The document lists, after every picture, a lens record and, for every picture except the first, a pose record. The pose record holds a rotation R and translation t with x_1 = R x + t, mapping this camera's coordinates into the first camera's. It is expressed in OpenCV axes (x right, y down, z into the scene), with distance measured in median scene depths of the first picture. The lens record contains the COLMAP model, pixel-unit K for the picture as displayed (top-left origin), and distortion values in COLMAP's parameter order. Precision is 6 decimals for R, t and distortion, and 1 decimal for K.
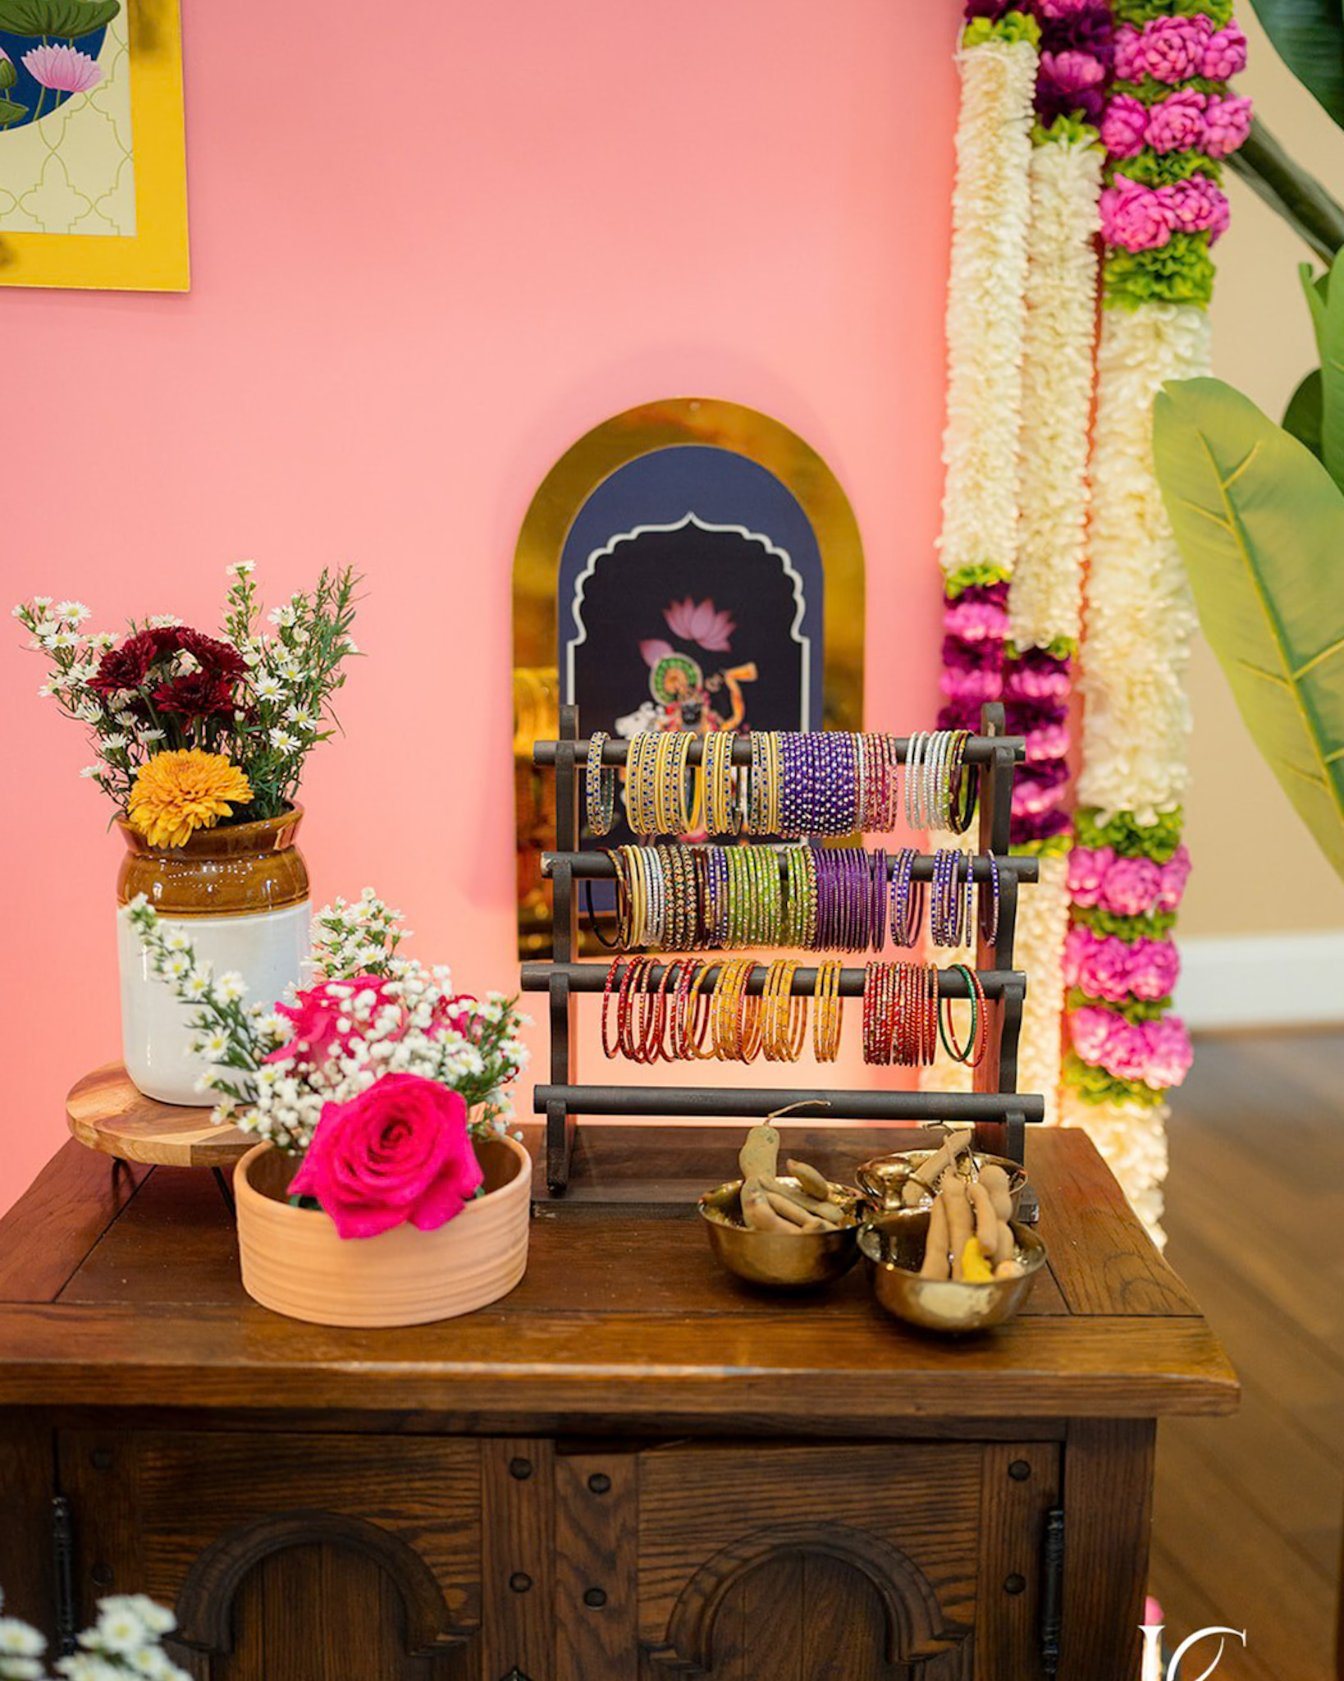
lens RADIAL K [[2220.9, 0, 672.0], [0, 2220.9, 840.5], [0, 0, 1]] dist [-0.025697, 0.100997]
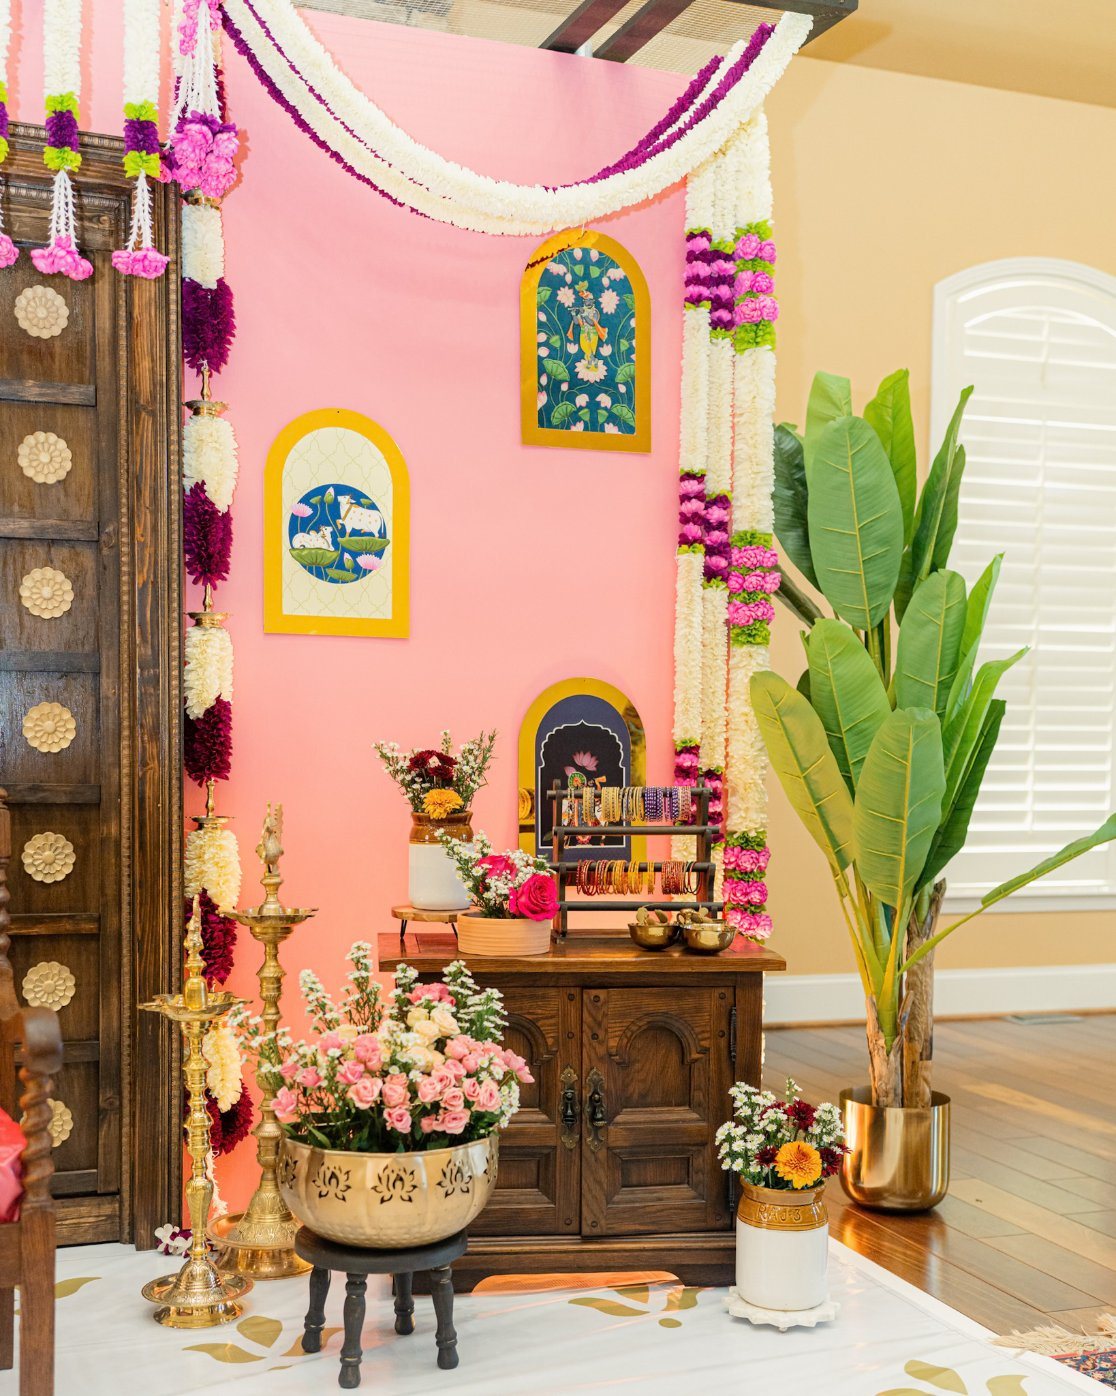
lens RADIAL K [[1844.4, 0, 558.0], [0, 1844.4, 698.0], [0, 0, 1]] dist [-0.025697, 0.100997]
pose [[0.993974, 0.004887, 0.109505, -0.269207], [0.016345, 0.981229, -0.192151, 0.259636], [-0.108389, 0.192783, 0.975237, -1.198273]]
